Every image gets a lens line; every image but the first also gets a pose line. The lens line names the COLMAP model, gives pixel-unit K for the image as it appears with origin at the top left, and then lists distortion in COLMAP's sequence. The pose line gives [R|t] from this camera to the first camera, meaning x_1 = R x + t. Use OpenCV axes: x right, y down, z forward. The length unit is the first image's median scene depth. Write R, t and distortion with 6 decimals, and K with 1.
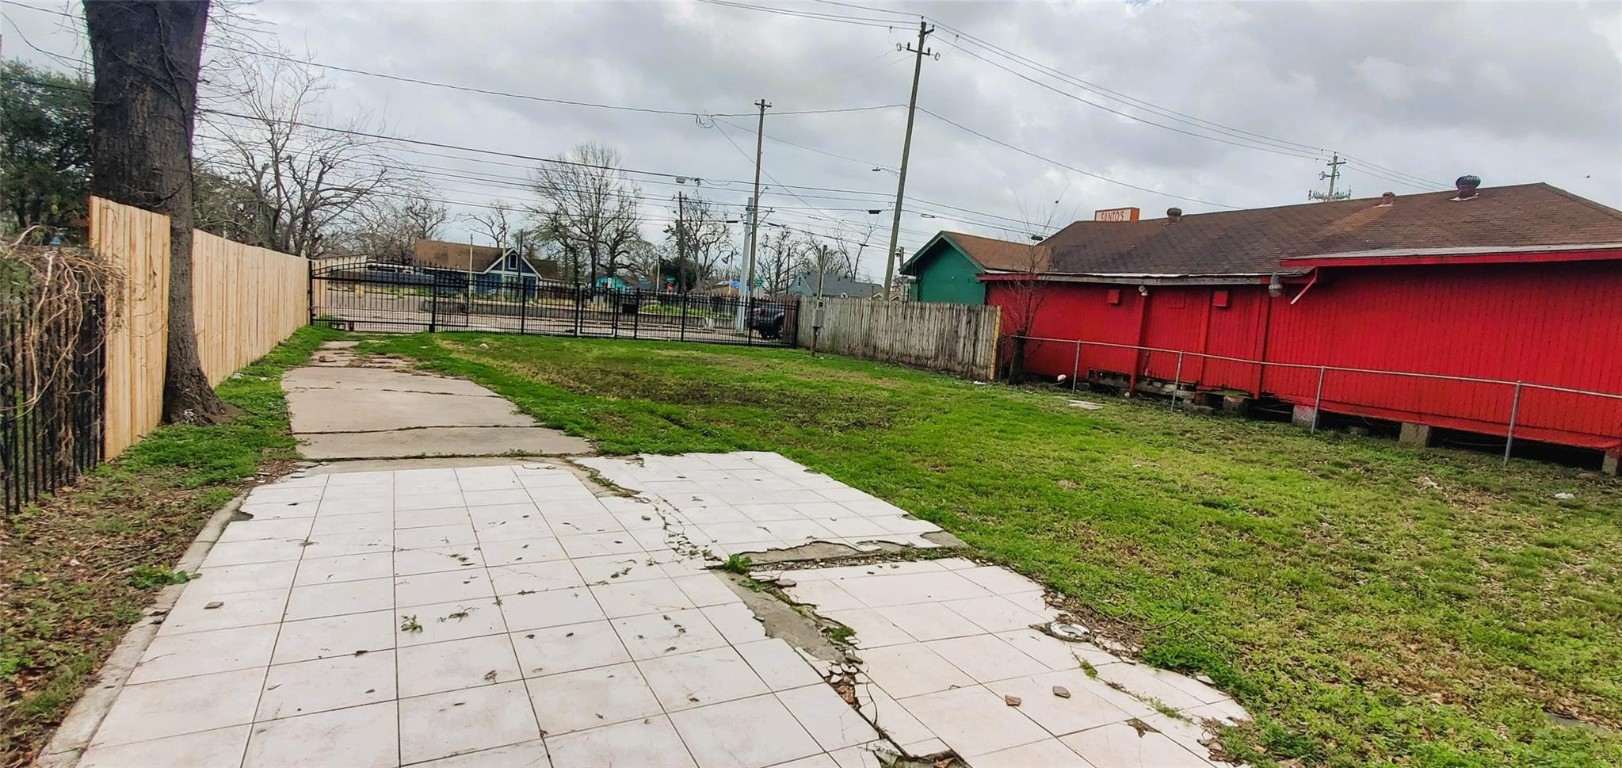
lens RADIAL K [[805.1, 0, 813.7], [0, 805.1, 376.3], [0, 0, 1]] dist [-0.002094, -0.000809]
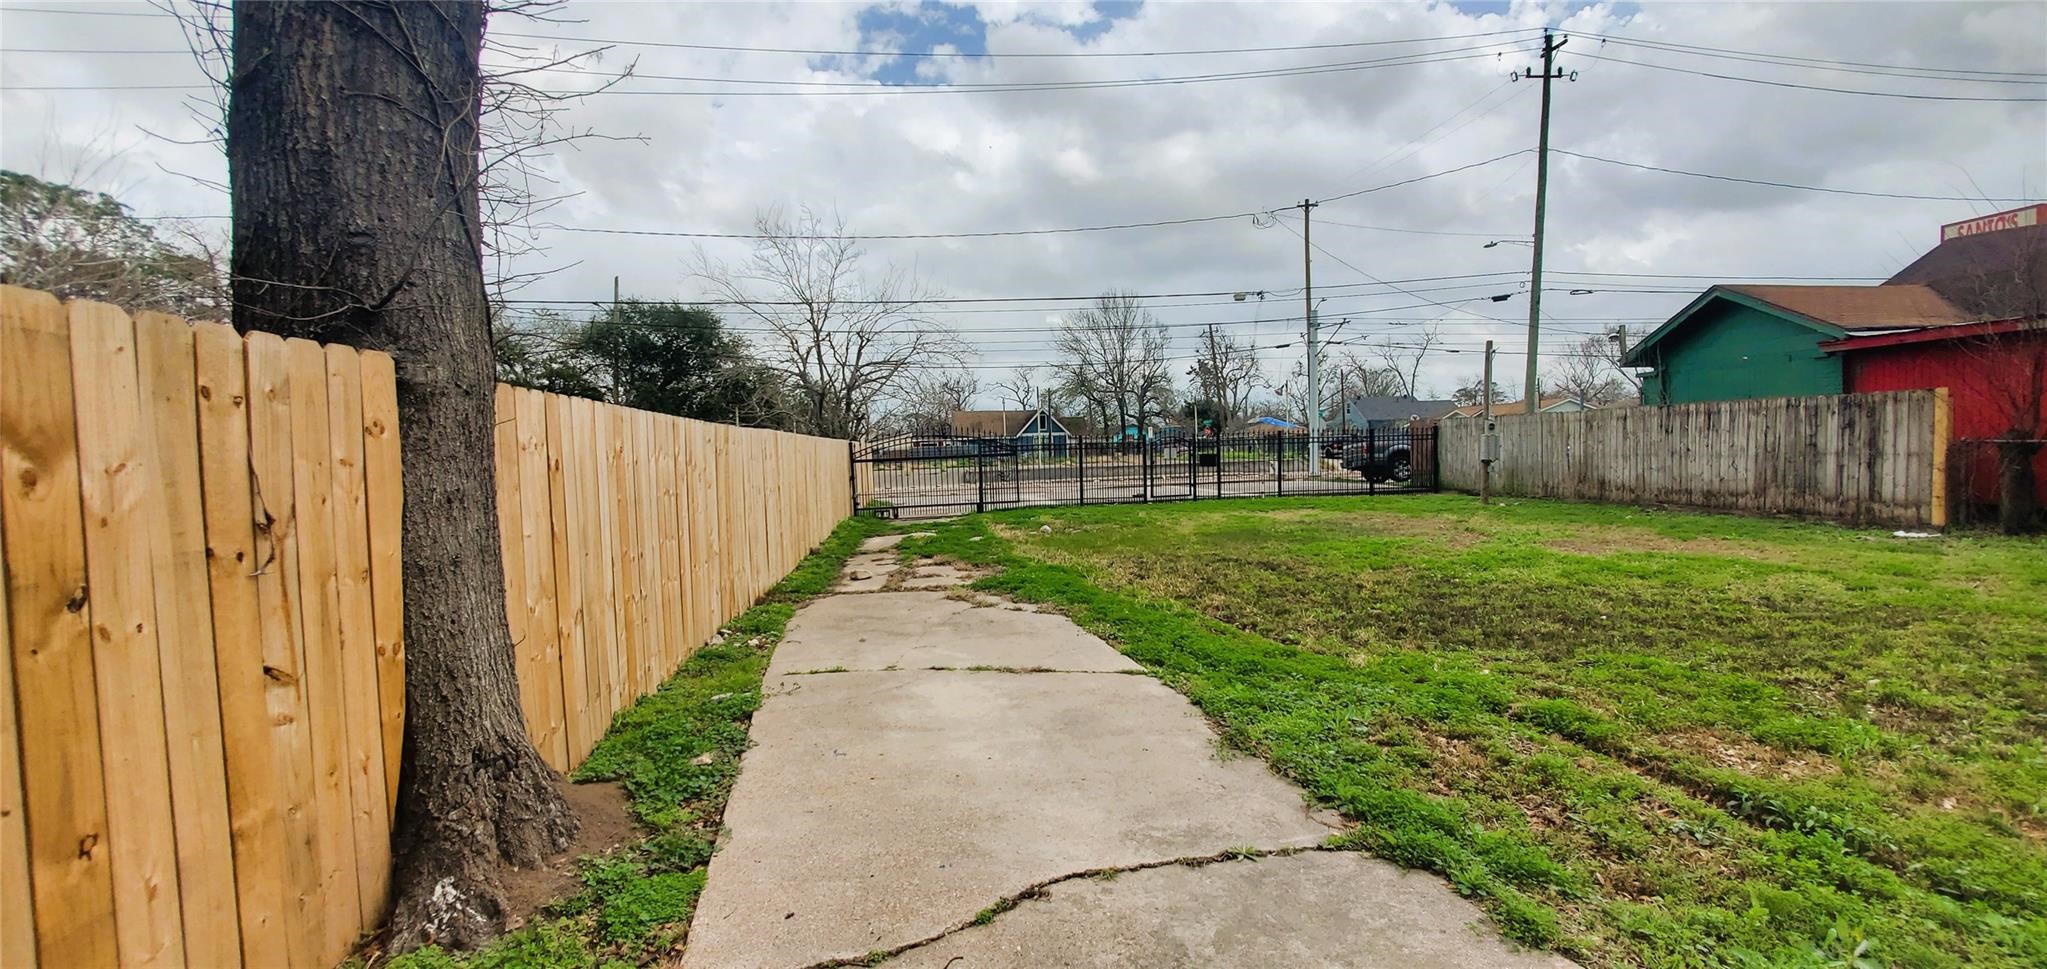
lens RADIAL K [[813.5, 0, 1017.3], [0, 813.5, 478.1], [0, 0, 1]] dist [-0.002214, -0.000043]
pose [[0.923252, -0.090418, -0.373403, -0.113162], [0.069637, 0.995197, -0.068803, -0.027029], [0.377830, 0.037520, 0.925114, 0.217462]]
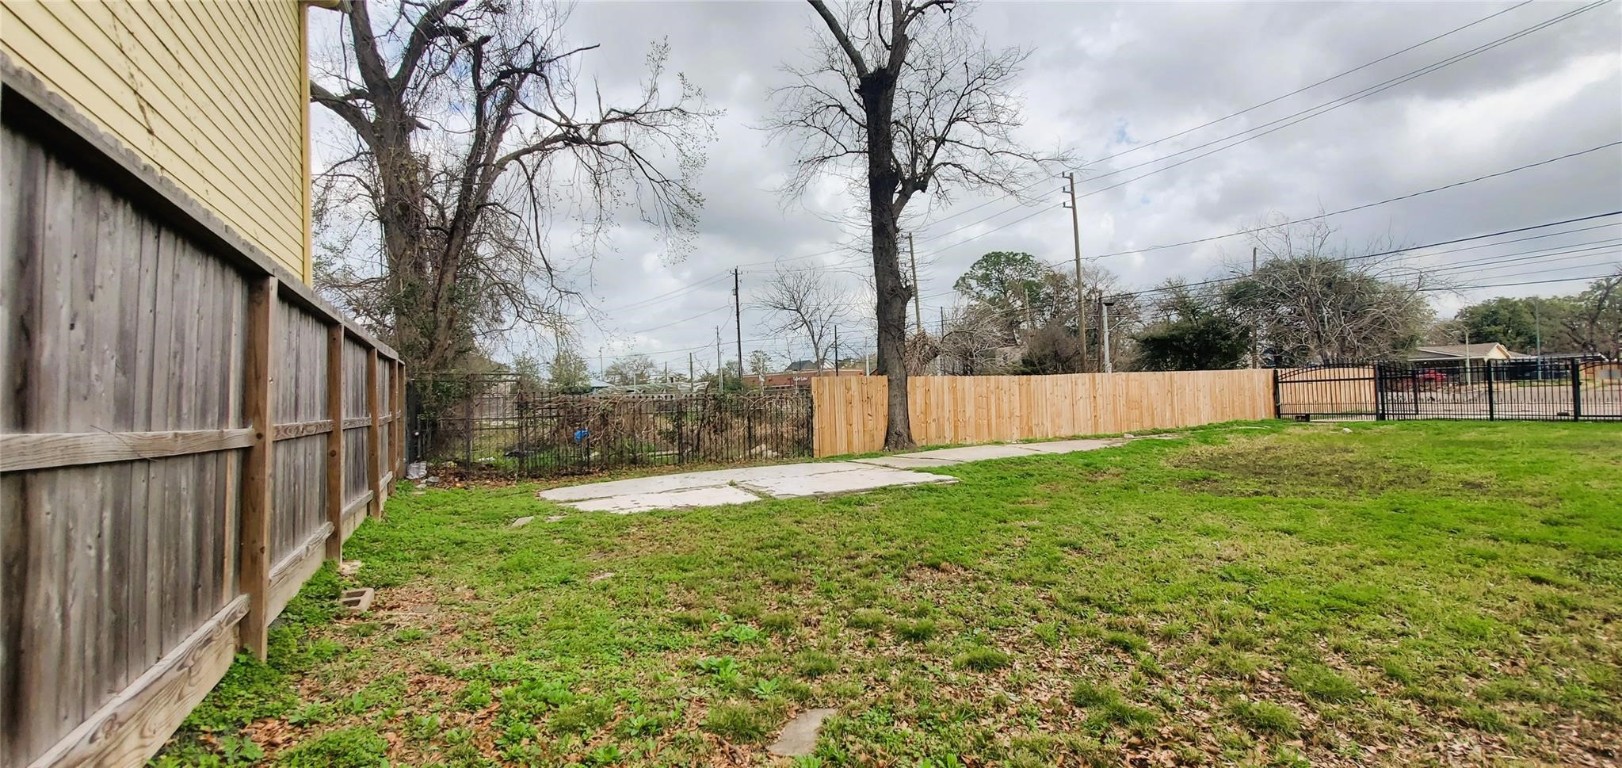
lens RADIAL K [[644.8, 0, 816.4], [0, 644.8, 377.1], [0, 0, 1]] dist [0.001365, -0.000259]
pose [[-0.023499, -0.101475, -0.994561, 0.399004], [-0.049224, 0.993746, -0.100229, 0.011455], [0.998511, 0.046601, -0.028347, 0.234295]]
